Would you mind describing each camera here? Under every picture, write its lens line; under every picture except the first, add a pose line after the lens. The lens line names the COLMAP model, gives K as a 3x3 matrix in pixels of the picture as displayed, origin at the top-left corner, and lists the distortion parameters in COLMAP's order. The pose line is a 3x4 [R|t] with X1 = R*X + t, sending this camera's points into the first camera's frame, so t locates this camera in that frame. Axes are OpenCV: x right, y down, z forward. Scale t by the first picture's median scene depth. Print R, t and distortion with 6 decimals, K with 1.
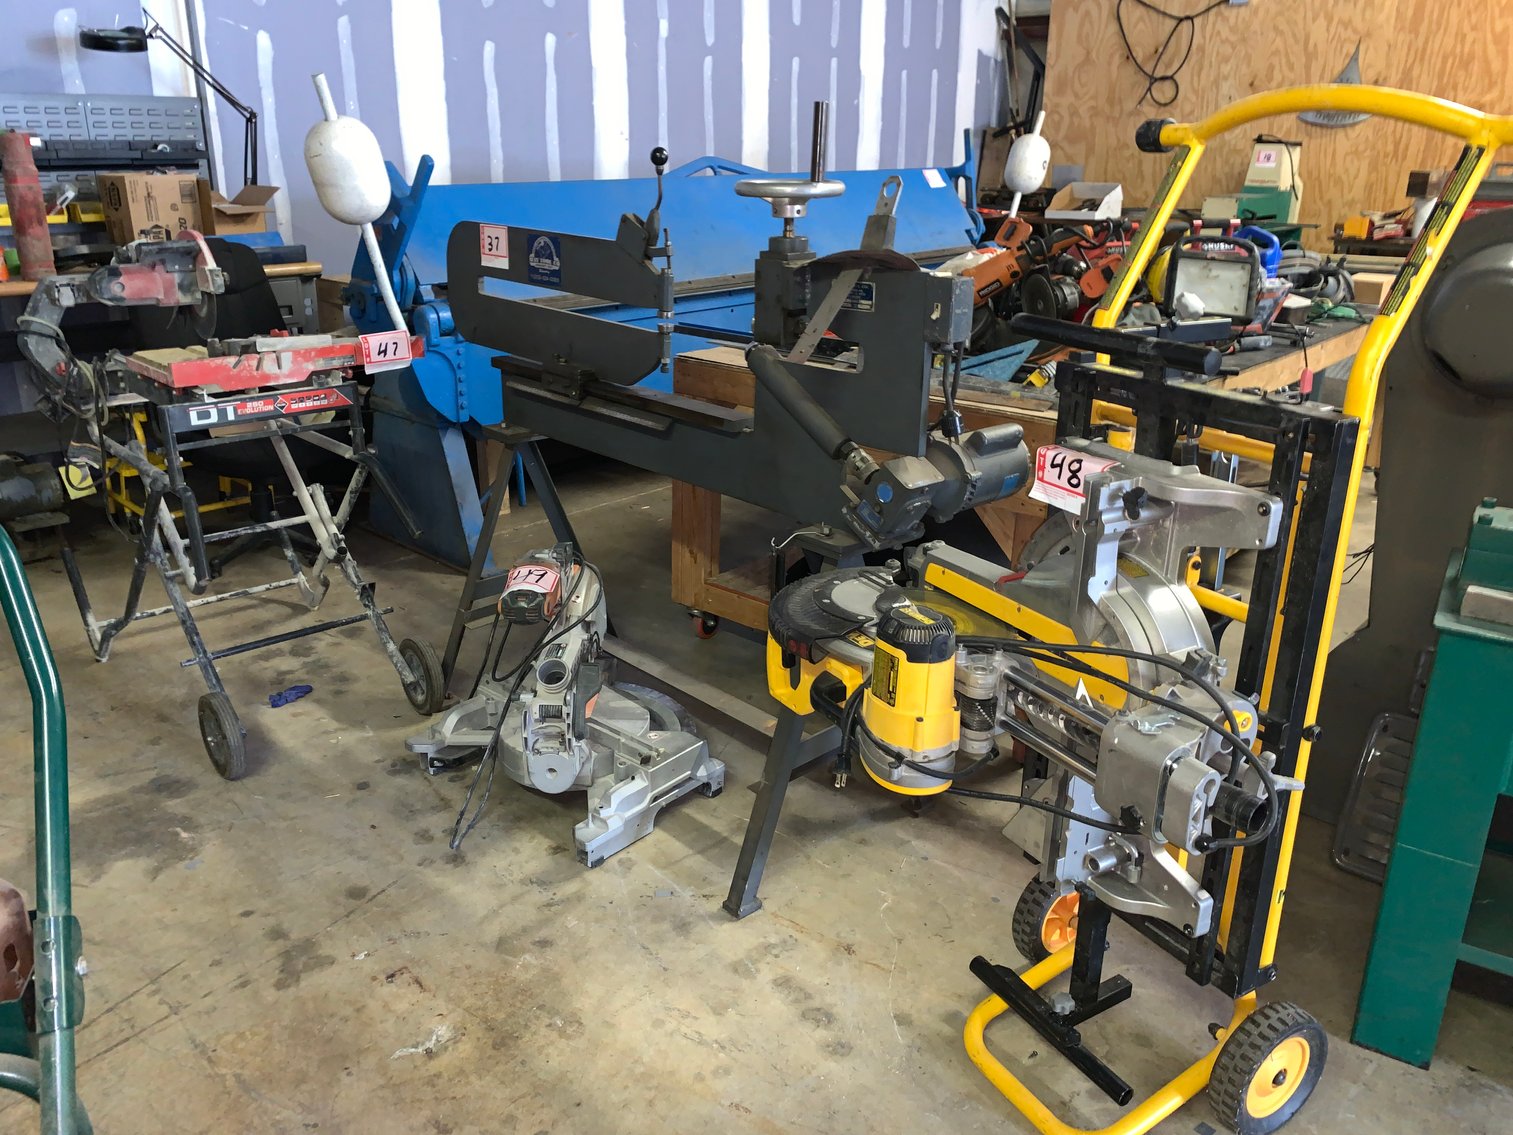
lens RADIAL K [[1187.0, 0, 756.5], [0, 1187.0, 563.2], [0, 0, 1]] dist [0.011292, -0.018150]
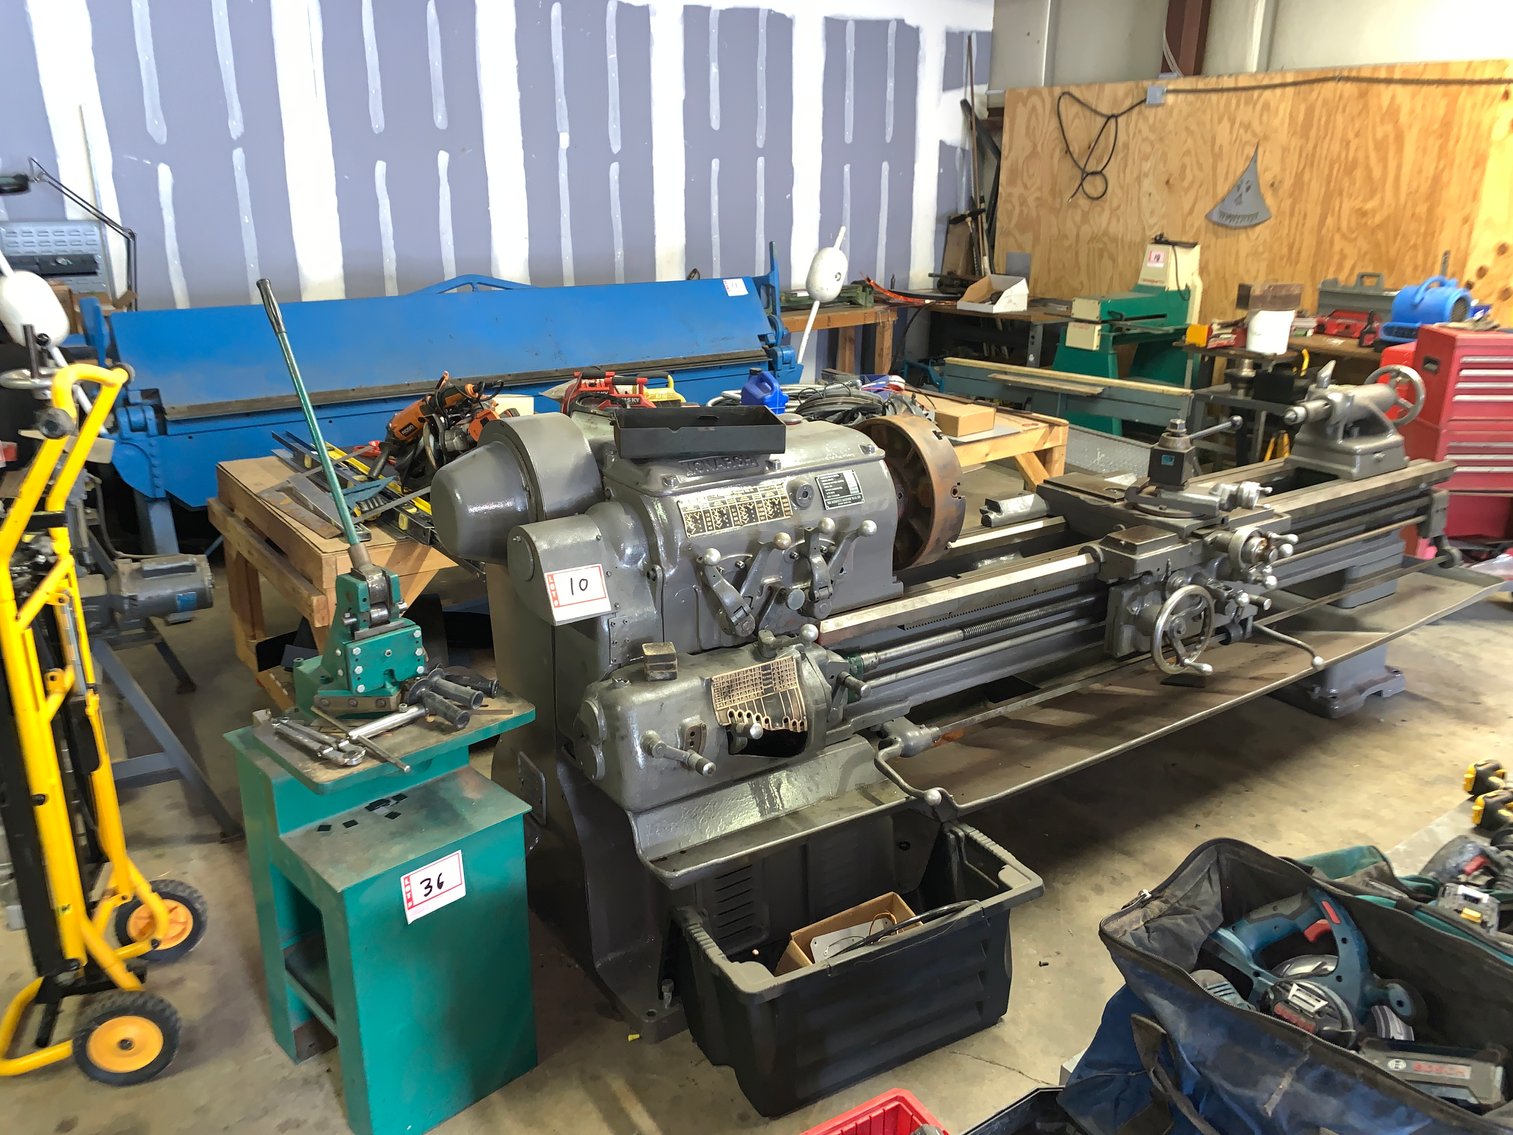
lens RADIAL K [[1187.0, 0, 759.3], [0, 1187.0, 574.3], [0, 0, 1]] dist [0.011292, -0.018150]
pose [[0.975648, 0.074388, -0.206343, 0.321748], [-0.077091, 0.997011, -0.005080, -0.039972], [0.205348, 0.020863, 0.978467, -0.055388]]
